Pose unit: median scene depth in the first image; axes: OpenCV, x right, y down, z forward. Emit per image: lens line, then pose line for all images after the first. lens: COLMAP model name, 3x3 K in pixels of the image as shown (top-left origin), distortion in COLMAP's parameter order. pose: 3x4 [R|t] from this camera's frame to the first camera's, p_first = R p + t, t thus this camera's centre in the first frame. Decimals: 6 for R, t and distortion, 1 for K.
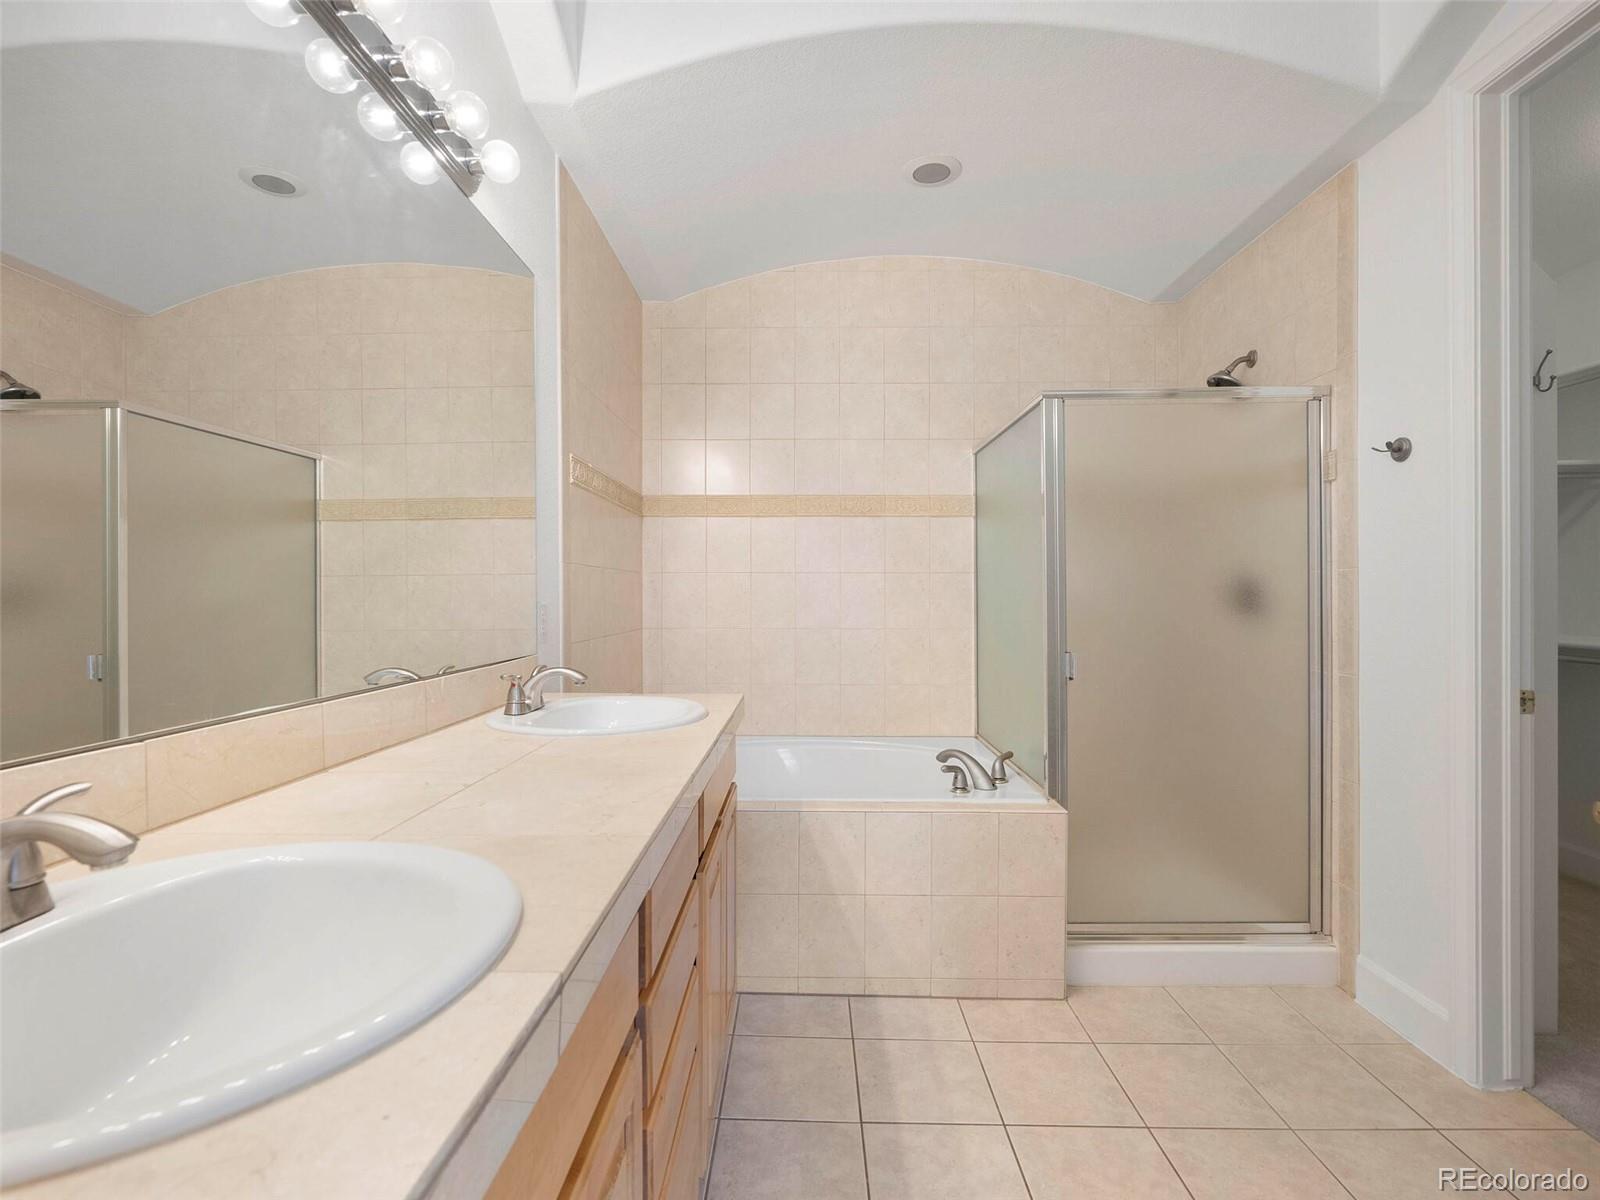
lens RADIAL K [[753.1, 0, 793.7], [0, 753.1, 598.8], [0, 0, 1]] dist [-0.001189, -0.000609]
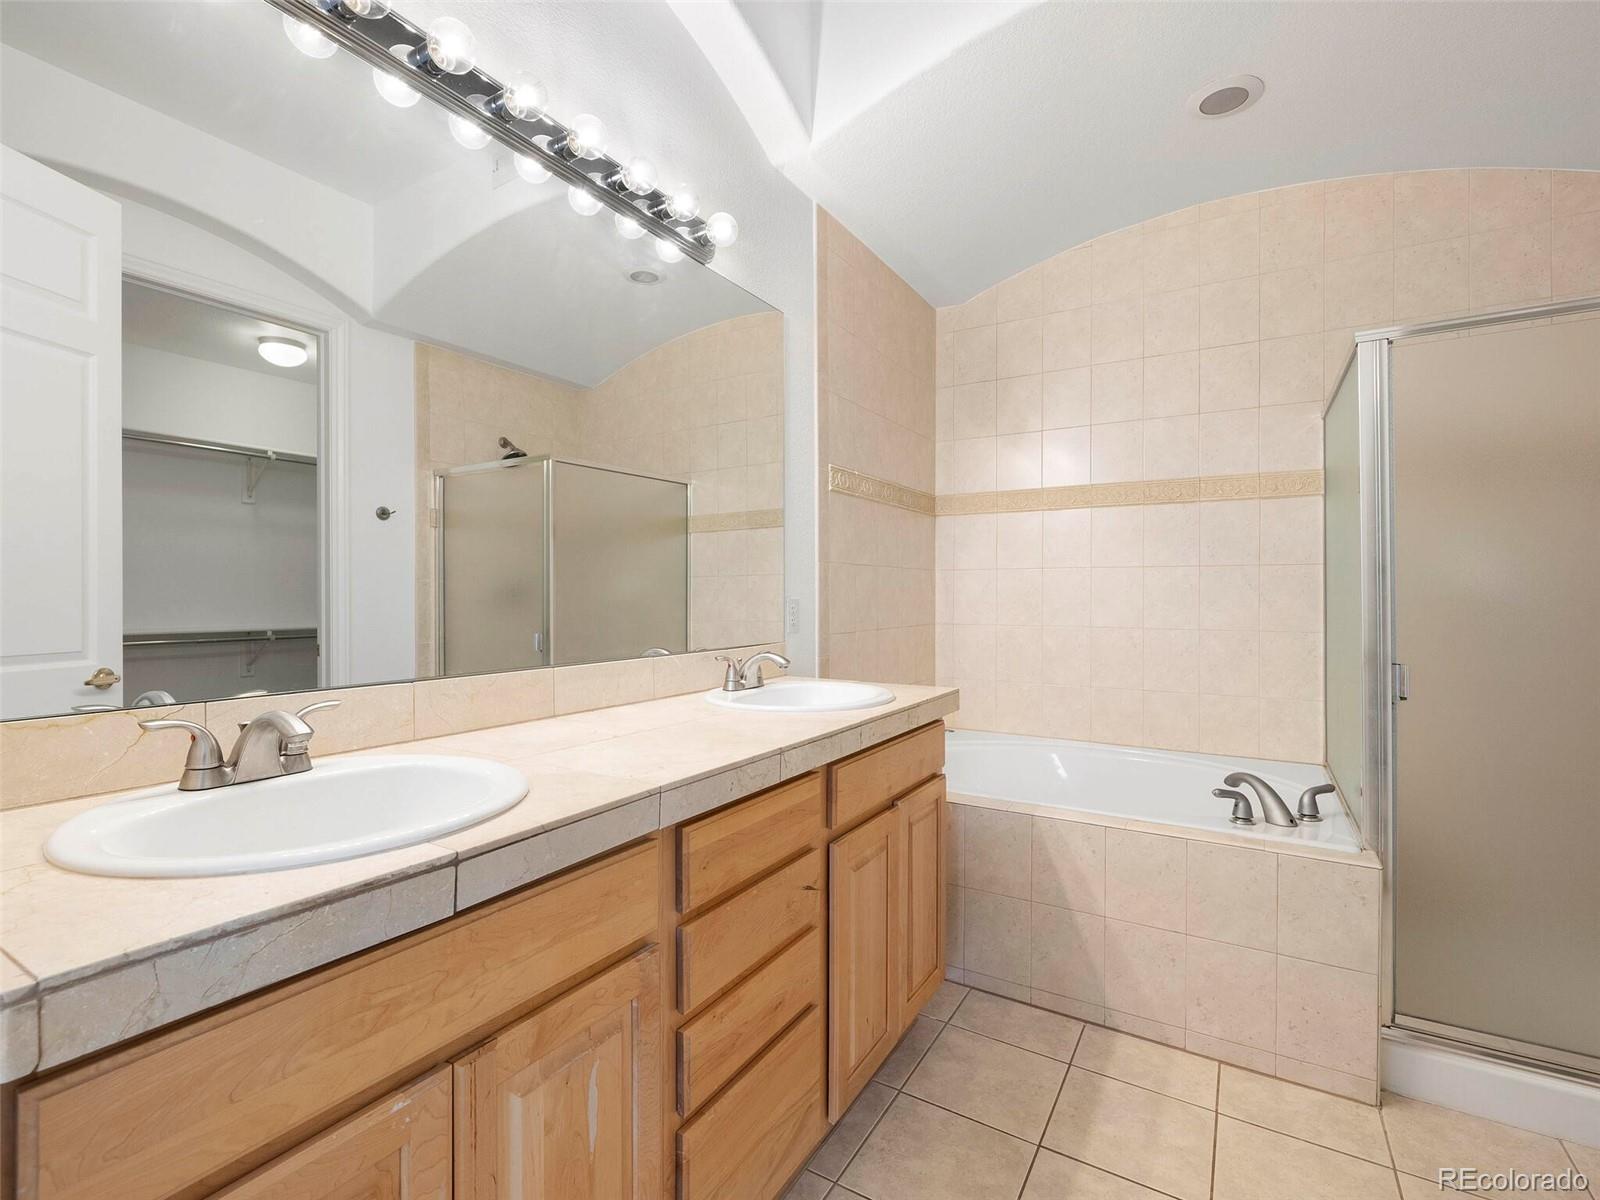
lens RADIAL K [[741.4, 0, 792.4], [0, 741.4, 595.0], [0, 0, 1]] dist [-0.001094, 0.000489]
pose [[0.863779, 0.001834, -0.503868, 0.203789], [-0.003143, 0.999994, -0.001749, 0.002949], [0.503861, 0.003094, 0.863779, 0.023857]]
